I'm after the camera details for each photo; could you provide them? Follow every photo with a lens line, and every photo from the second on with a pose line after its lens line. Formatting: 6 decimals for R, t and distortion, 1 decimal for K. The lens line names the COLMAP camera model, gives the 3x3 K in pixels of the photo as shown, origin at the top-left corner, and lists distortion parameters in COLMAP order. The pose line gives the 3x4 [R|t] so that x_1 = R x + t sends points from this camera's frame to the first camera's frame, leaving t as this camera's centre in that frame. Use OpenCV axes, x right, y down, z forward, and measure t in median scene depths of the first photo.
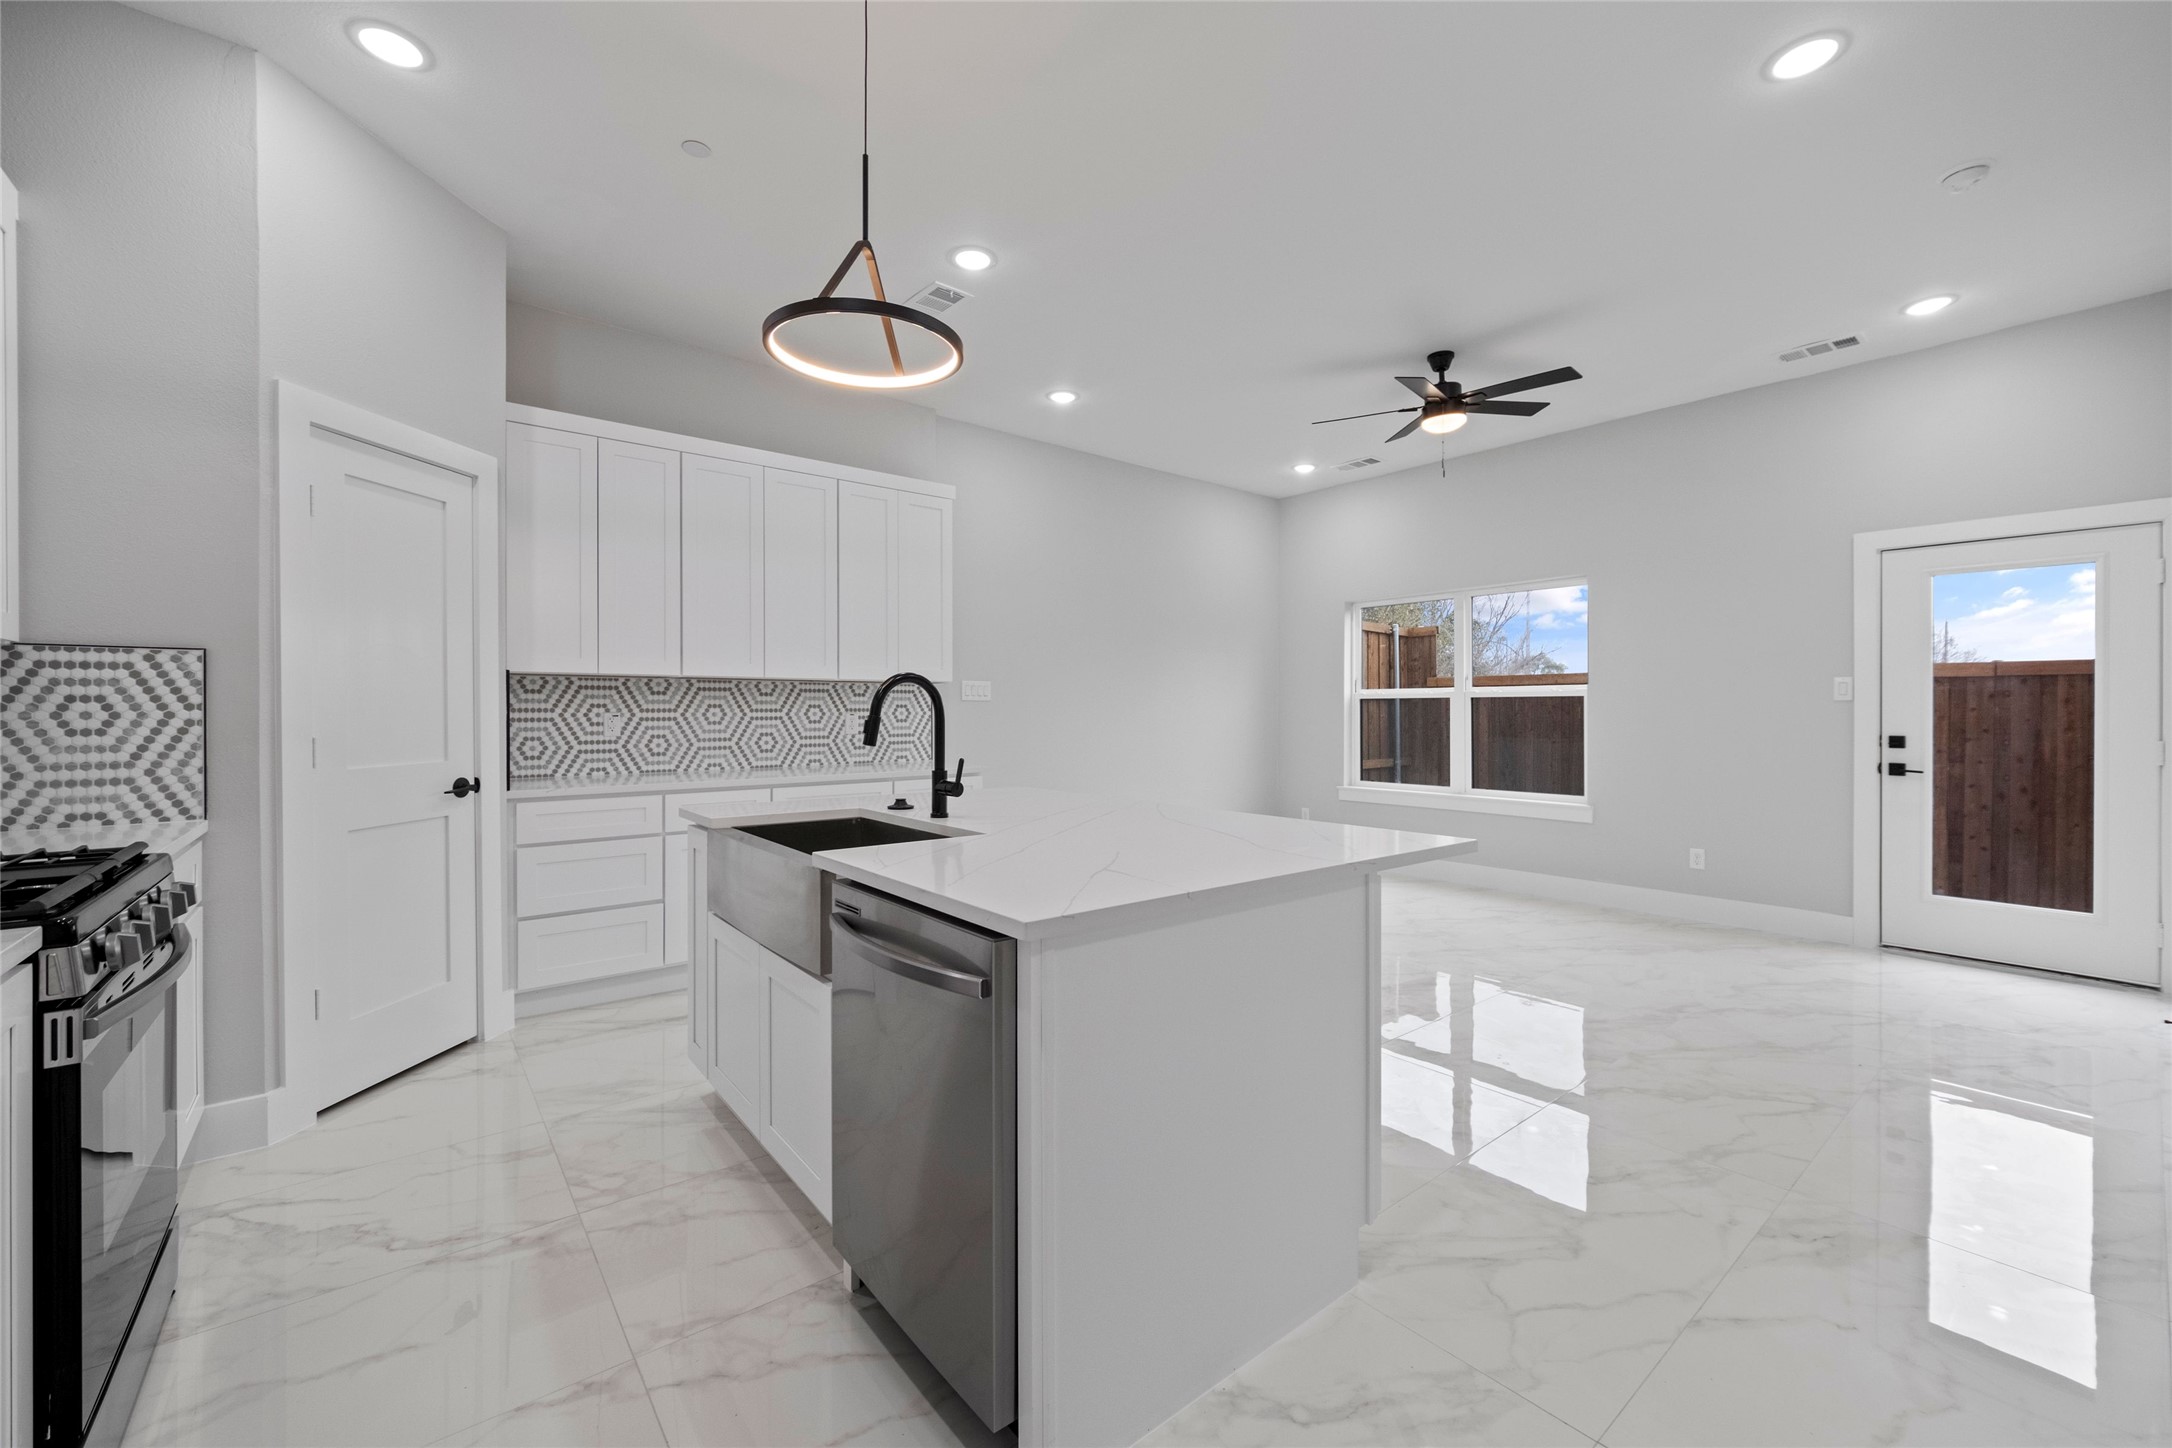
lens RADIAL K [[861.9, 0, 1091.7], [0, 861.9, 714.7], [0, 0, 1]] dist [-0.006826, 0.001120]
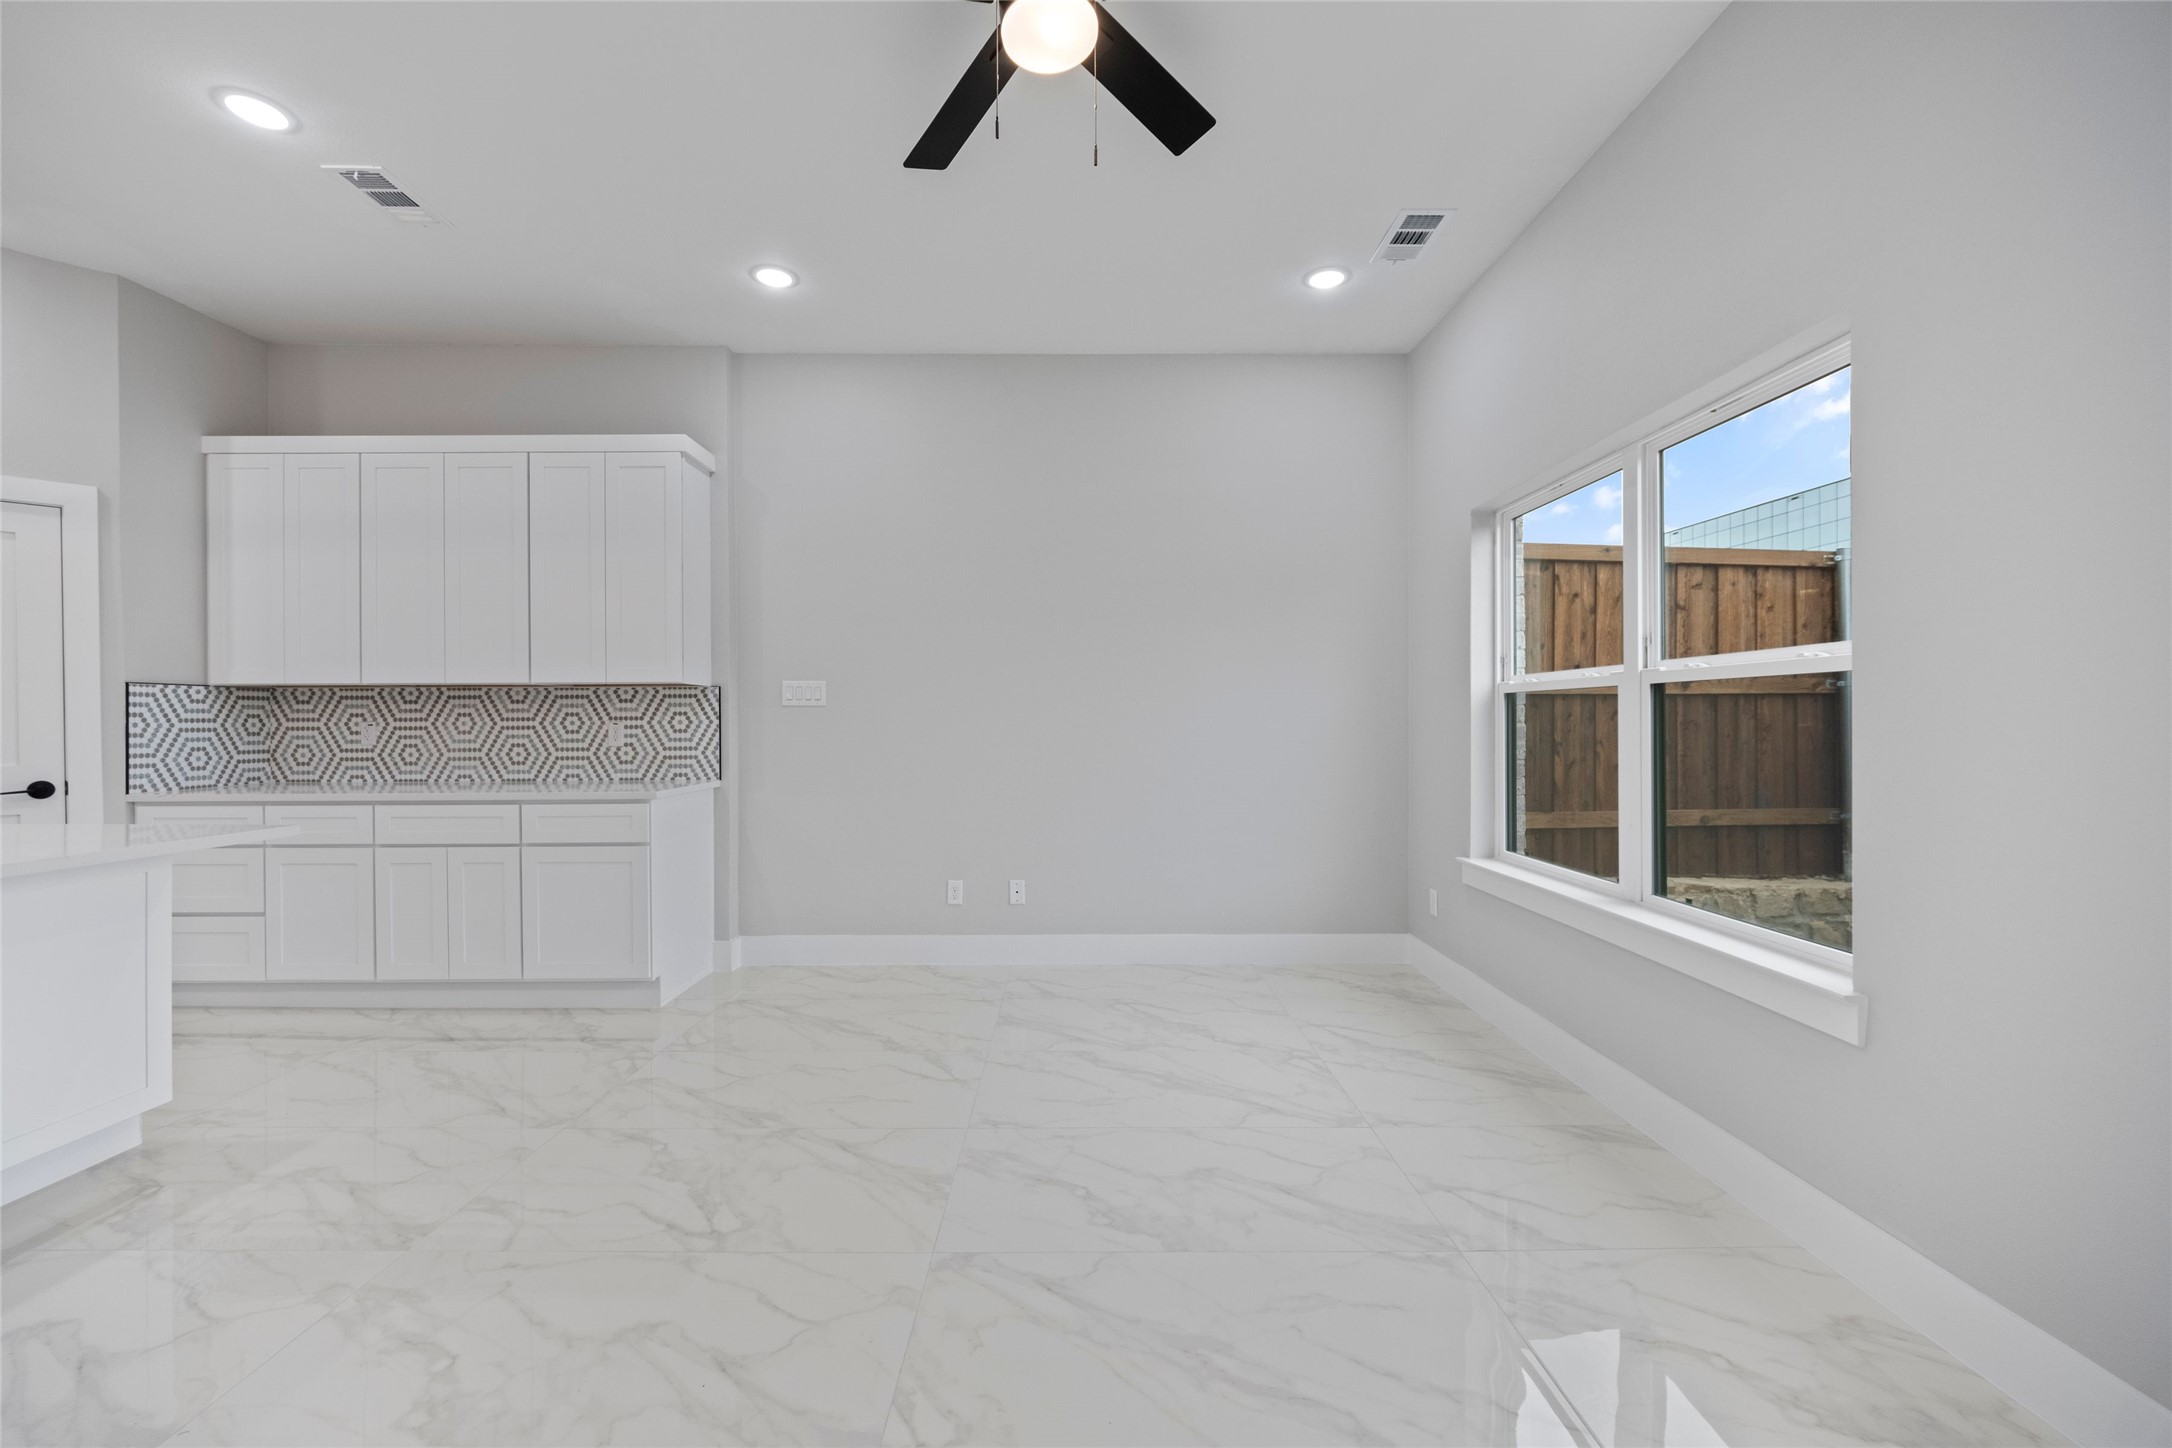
lens RADIAL K [[861.9, 0, 1081.9], [0, 861.9, 726.1], [0, 0, 1]] dist [-0.006826, 0.001120]
pose [[0.777648, 0.002043, -0.628696, 0.688373], [0.000242, 0.999994, 0.003549, -0.000822], [0.628699, -0.002912, 0.777643, 0.679565]]
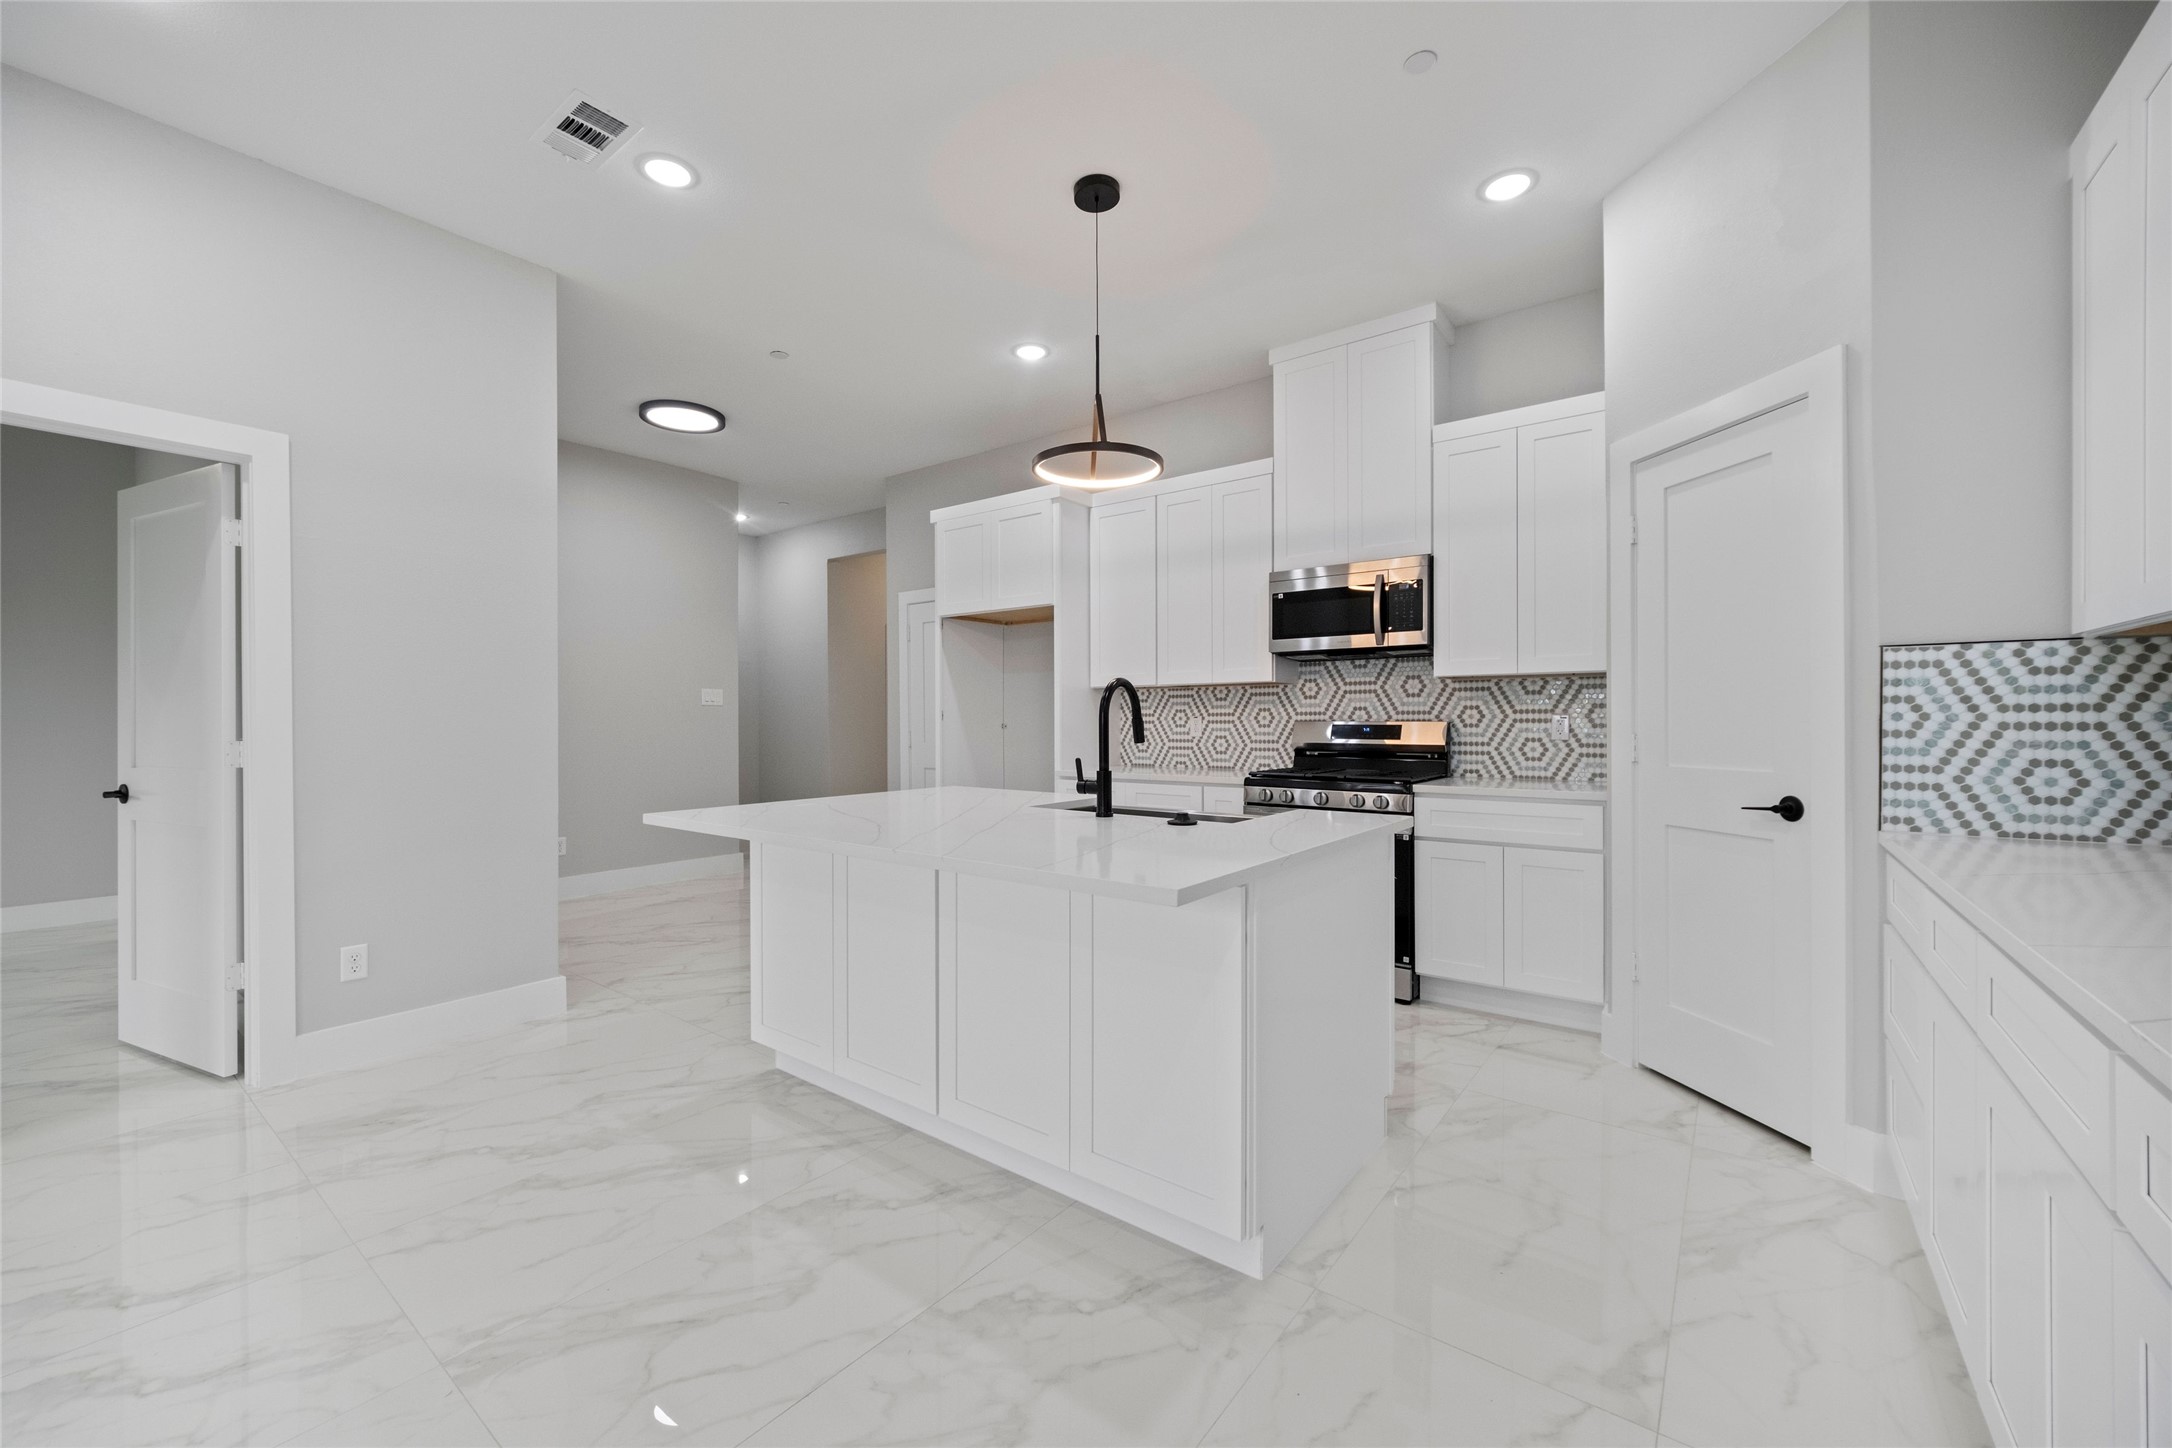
lens RADIAL K [[861.9, 0, 1085.8], [0, 861.9, 721.7], [0, 0, 1]] dist [-0.006826, 0.001120]
pose [[-0.973787, 0.003302, -0.227439, 0.042941], [0.002284, 0.999986, 0.004740, 0.000414], [0.227452, 0.004096, -0.973781, 1.108545]]
